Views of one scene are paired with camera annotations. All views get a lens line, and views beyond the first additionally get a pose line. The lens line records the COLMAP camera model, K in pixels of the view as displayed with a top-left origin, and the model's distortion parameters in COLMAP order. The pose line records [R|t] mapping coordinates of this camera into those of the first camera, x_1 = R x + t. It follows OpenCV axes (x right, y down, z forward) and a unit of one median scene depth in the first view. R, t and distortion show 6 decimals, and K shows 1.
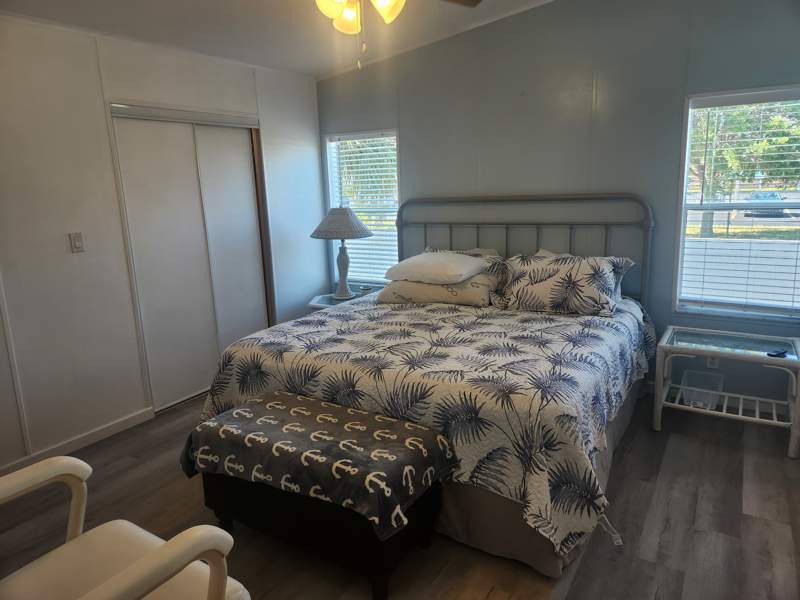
lens RADIAL K [[536.3, 0, 397.8], [0, 536.3, 292.9], [0, 0, 1]] dist [0.047990, -0.031383]
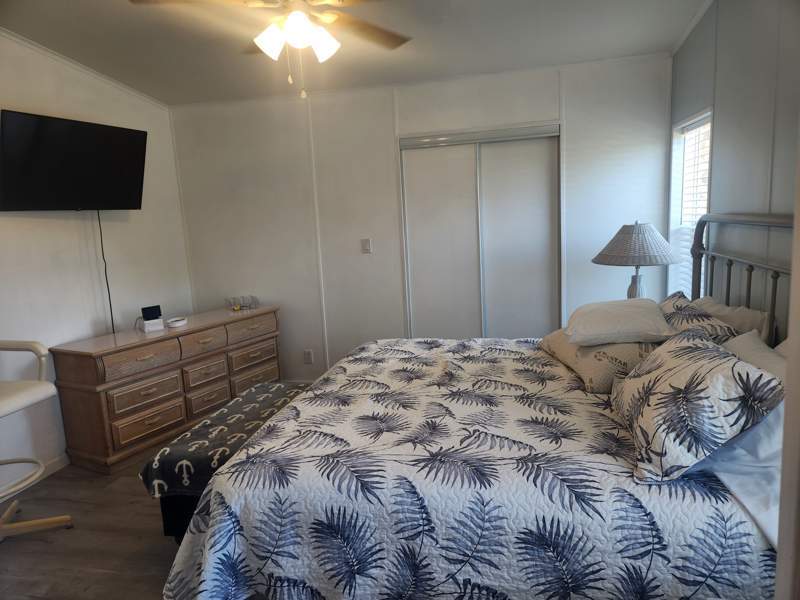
lens RADIAL K [[536.3, 0, 398.8], [0, 536.3, 305.7], [0, 0, 1]] dist [0.047990, -0.031383]
pose [[0.339286, 0.177389, -0.923806, 0.699930], [-0.151781, 0.979514, 0.132341, -0.132287], [0.928357, 0.095315, 0.359260, 0.578980]]
